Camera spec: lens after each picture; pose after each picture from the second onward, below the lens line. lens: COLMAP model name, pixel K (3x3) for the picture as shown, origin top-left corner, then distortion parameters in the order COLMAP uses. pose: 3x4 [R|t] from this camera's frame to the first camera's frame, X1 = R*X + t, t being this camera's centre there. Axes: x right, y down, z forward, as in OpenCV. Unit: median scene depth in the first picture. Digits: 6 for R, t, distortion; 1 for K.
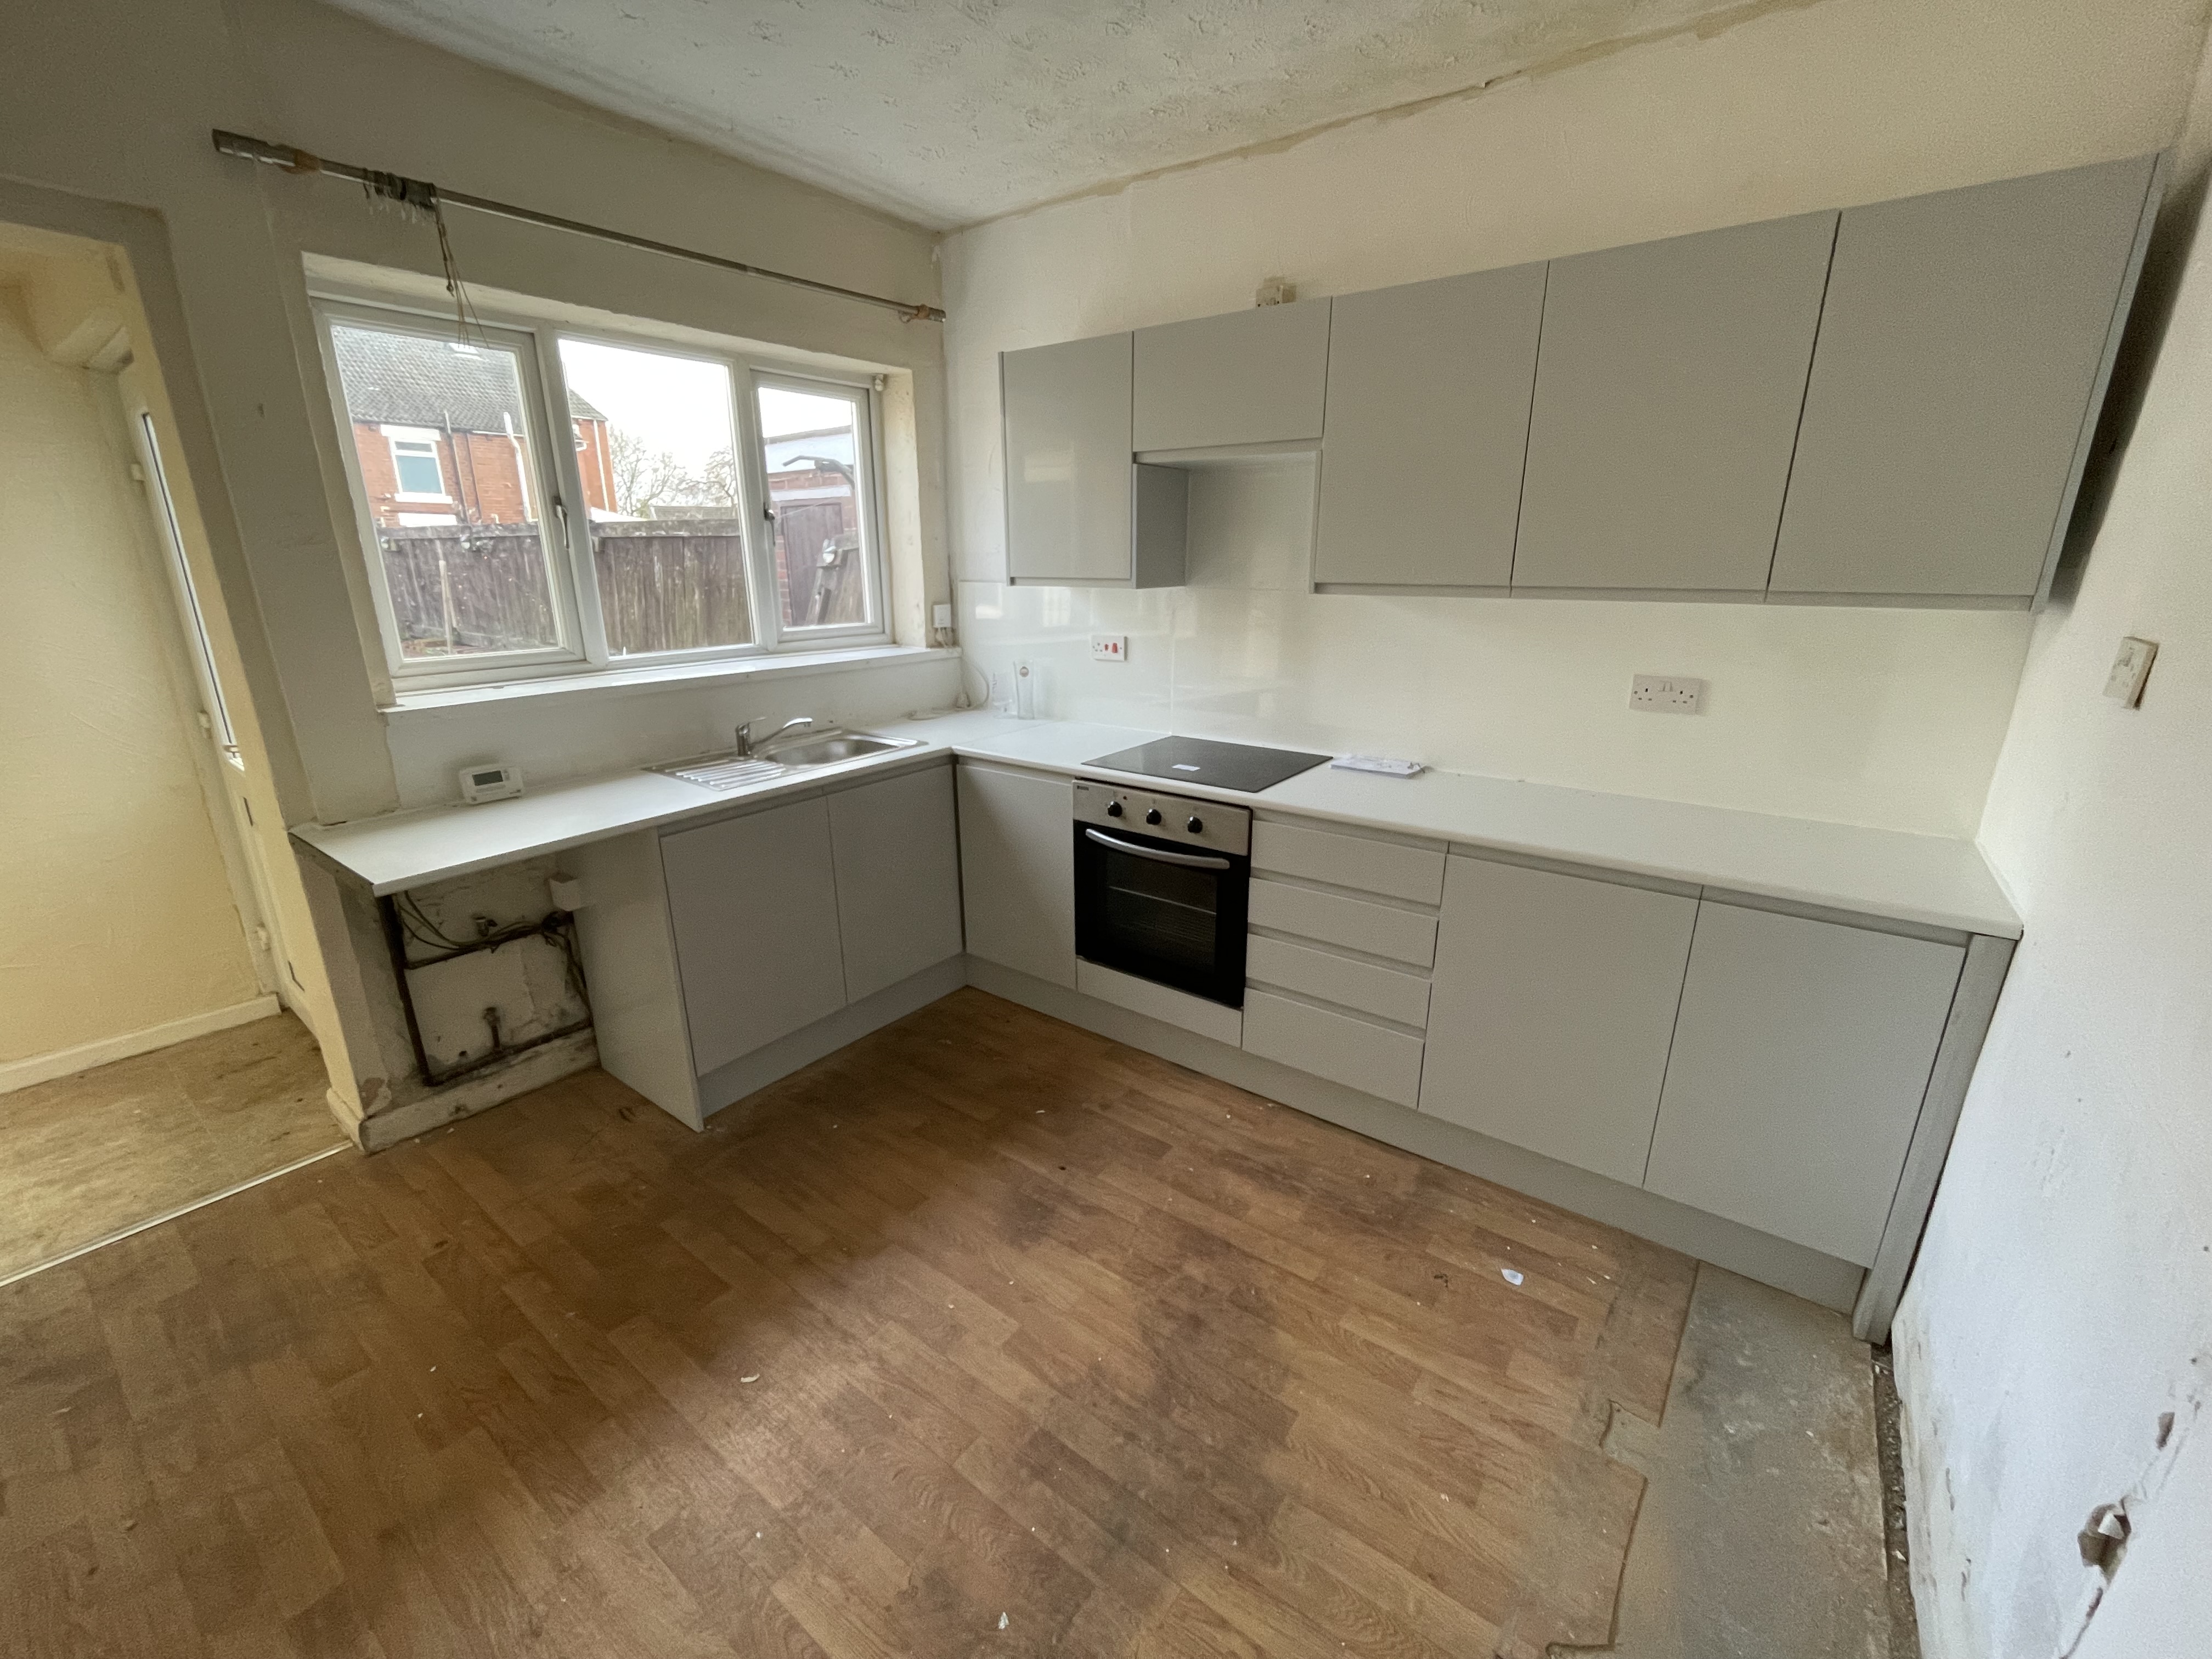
lens RADIAL K [[902.3, 0, 1102.1], [0, 902.3, 818.1], [0, 0, 1]] dist [0.000671, 0.000379]
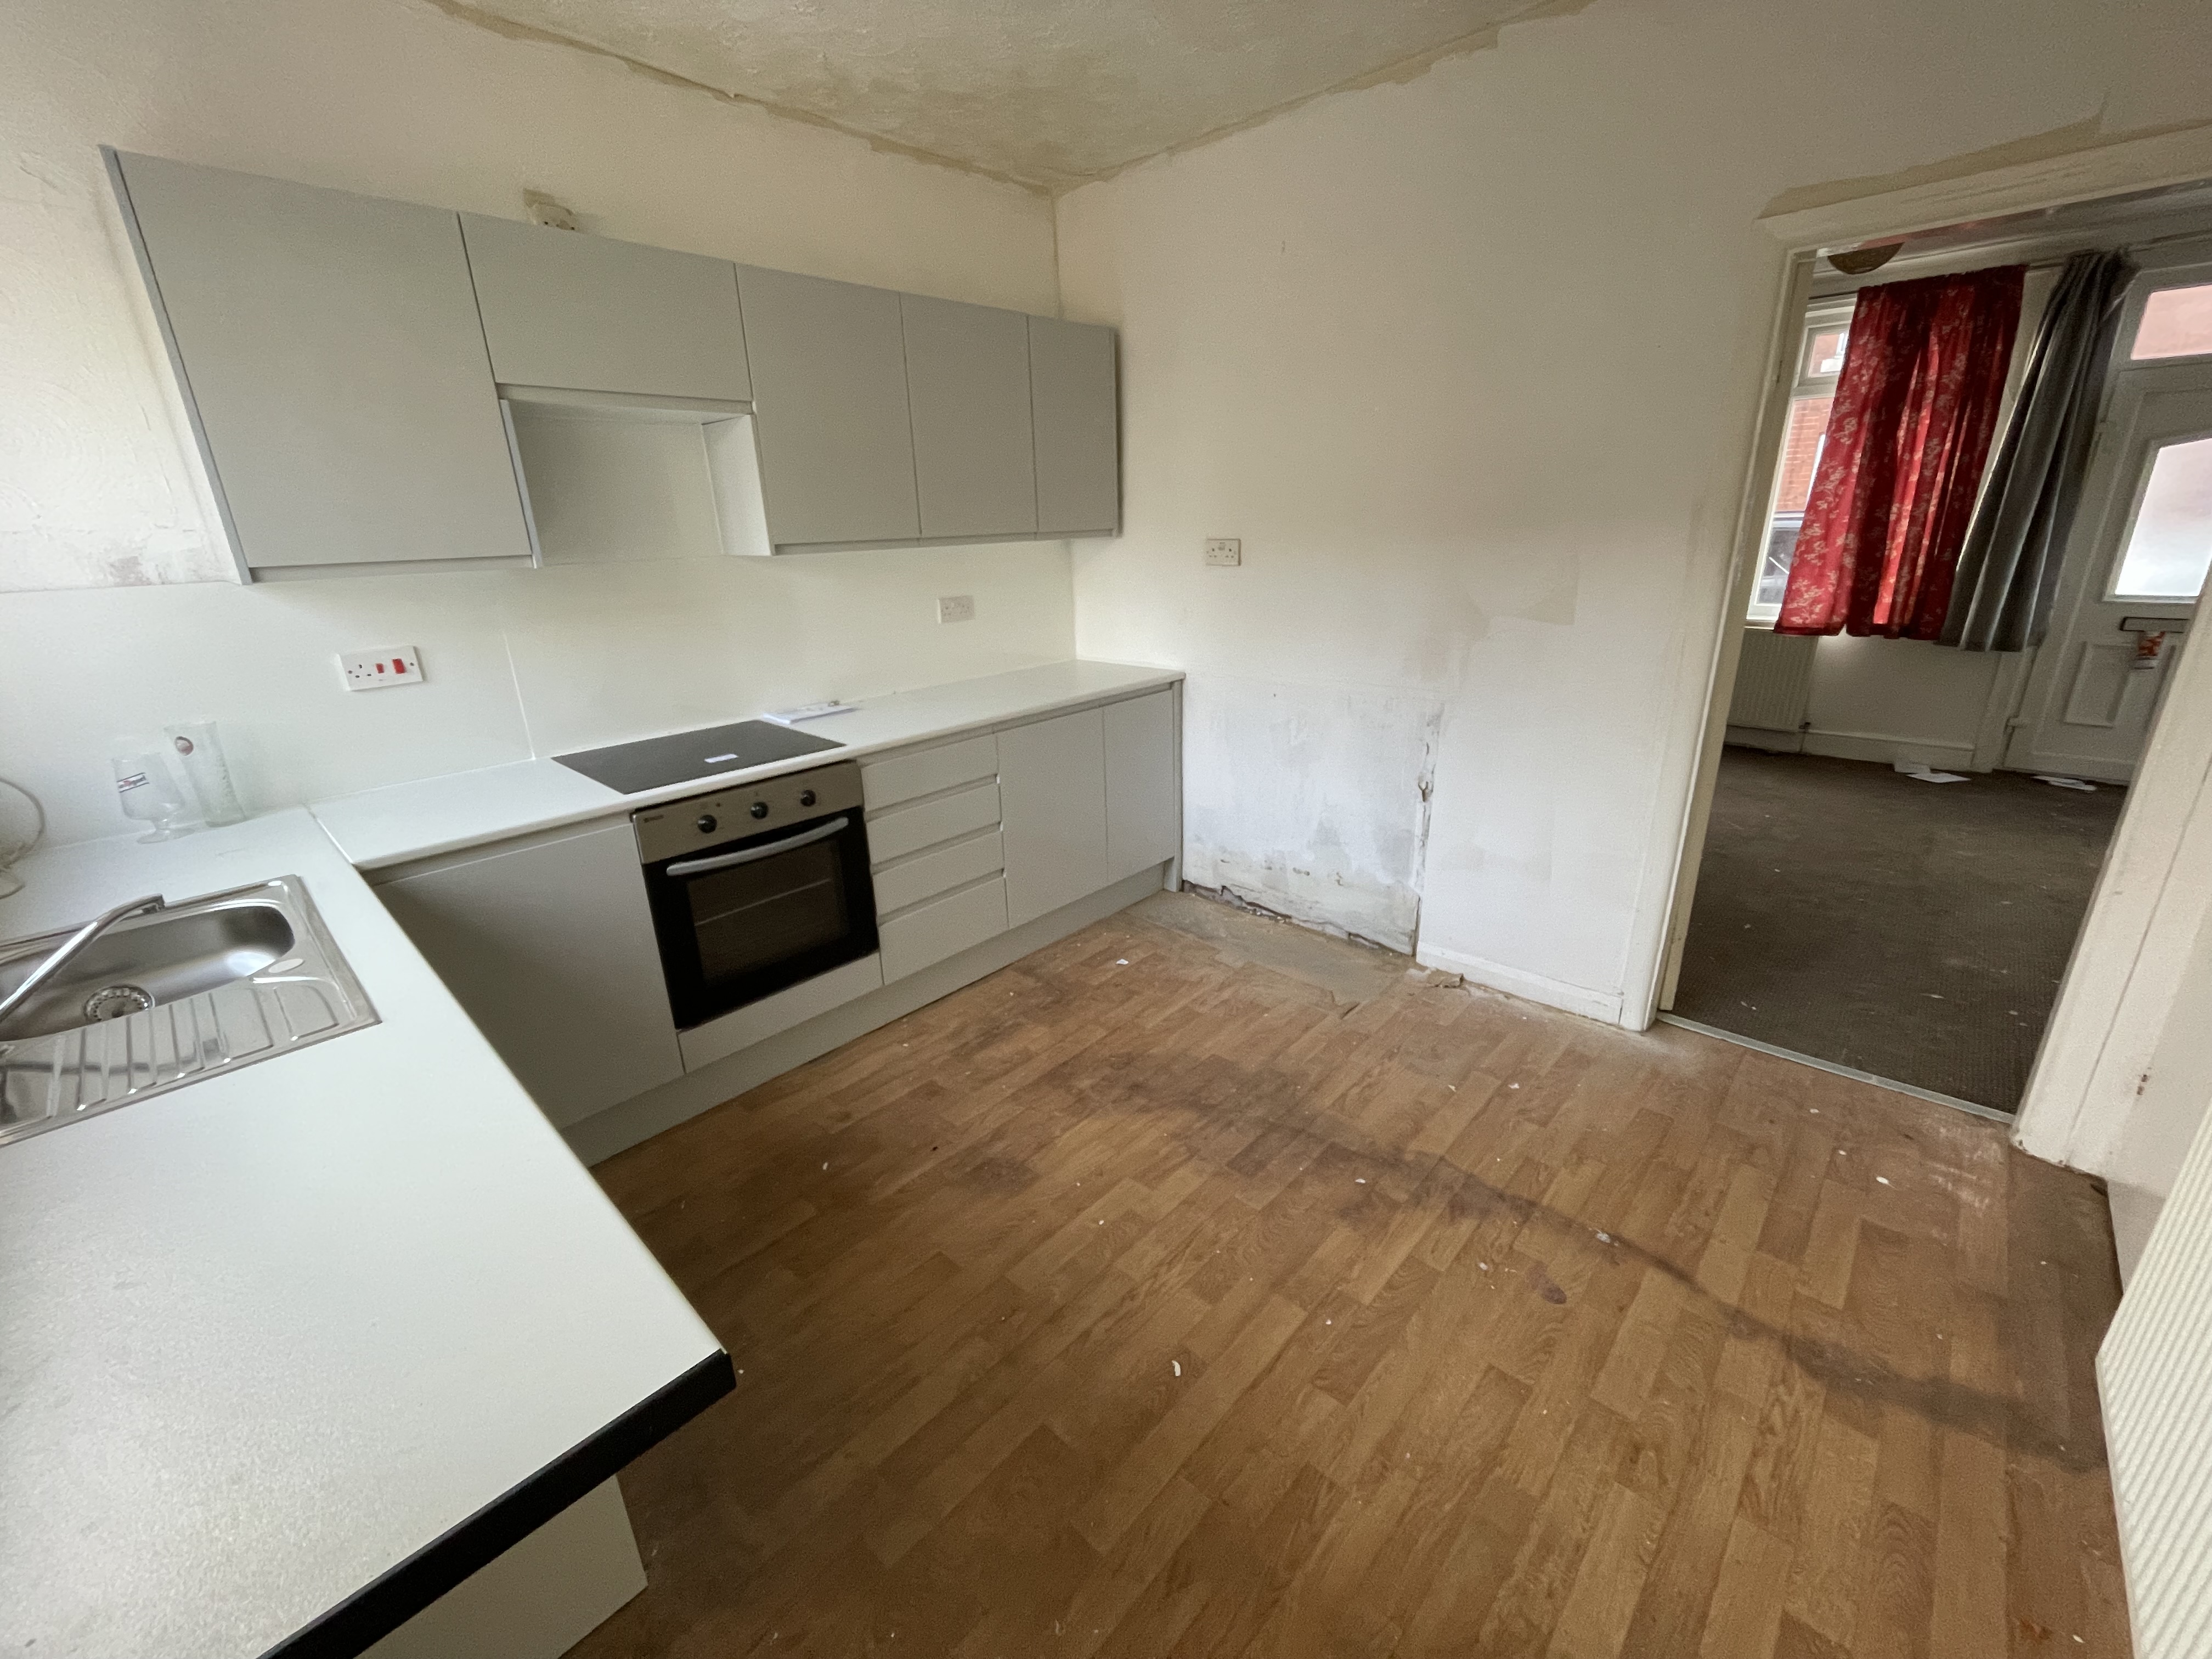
lens RADIAL K [[902.3, 0, 1102.1], [0, 902.3, 818.1], [0, 0, 1]] dist [0.000671, 0.000379]
pose [[0.115335, -0.318870, 0.940755, -0.873422], [0.305579, 0.912537, 0.271842, -0.156205], [-0.945156, 0.256122, 0.202687, 0.570399]]
